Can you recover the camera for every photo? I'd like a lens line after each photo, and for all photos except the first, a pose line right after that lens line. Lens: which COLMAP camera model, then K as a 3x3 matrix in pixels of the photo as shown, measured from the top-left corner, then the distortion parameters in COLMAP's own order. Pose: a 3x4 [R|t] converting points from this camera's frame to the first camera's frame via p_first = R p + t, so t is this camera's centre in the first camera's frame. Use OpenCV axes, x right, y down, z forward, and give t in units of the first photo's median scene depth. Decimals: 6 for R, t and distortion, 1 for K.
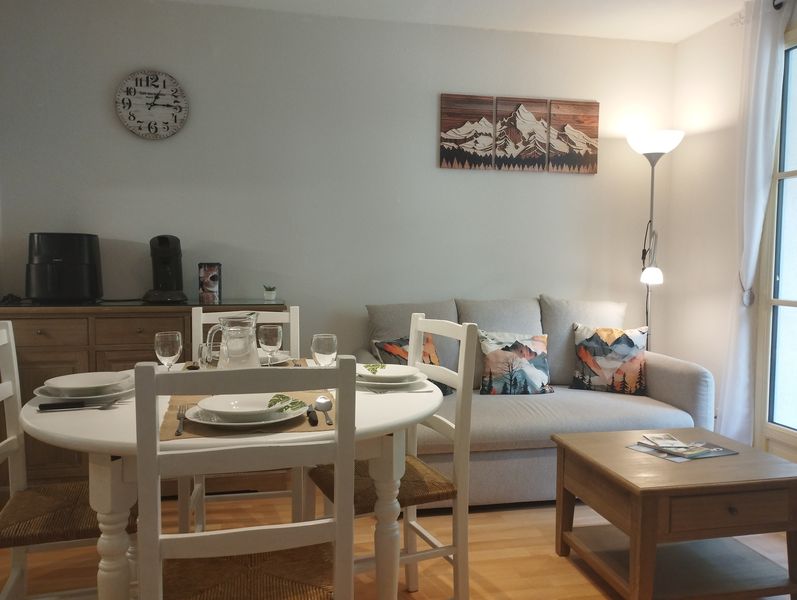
lens RADIAL K [[698.0, 0, 392.8], [0, 698.0, 299.3], [0, 0, 1]] dist [0.100007, -0.023101]
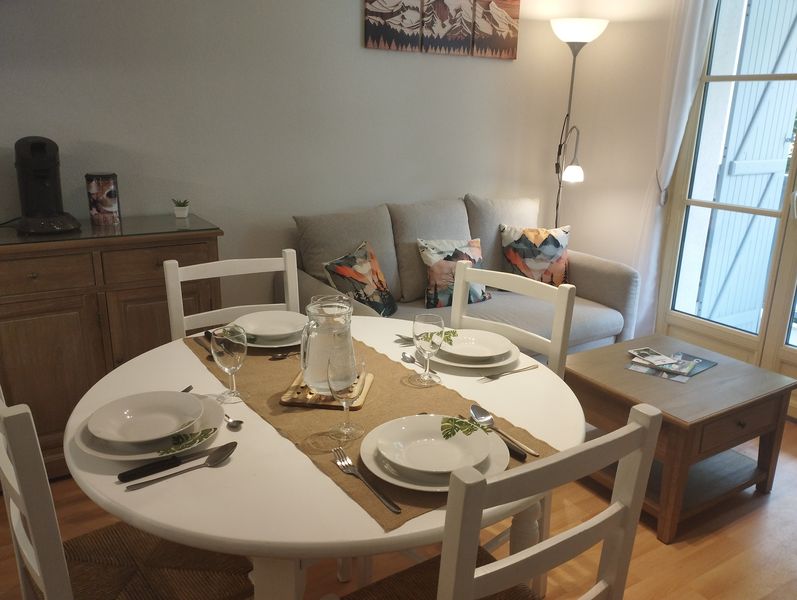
lens RADIAL K [[698.0, 0, 403.3], [0, 698.0, 300.9], [0, 0, 1]] dist [0.100007, -0.023101]
pose [[0.928103, -0.089467, 0.361415, -0.243994], [0.004920, 0.973563, 0.228367, -0.090478], [-0.372292, -0.210170, 0.904006, 0.152126]]
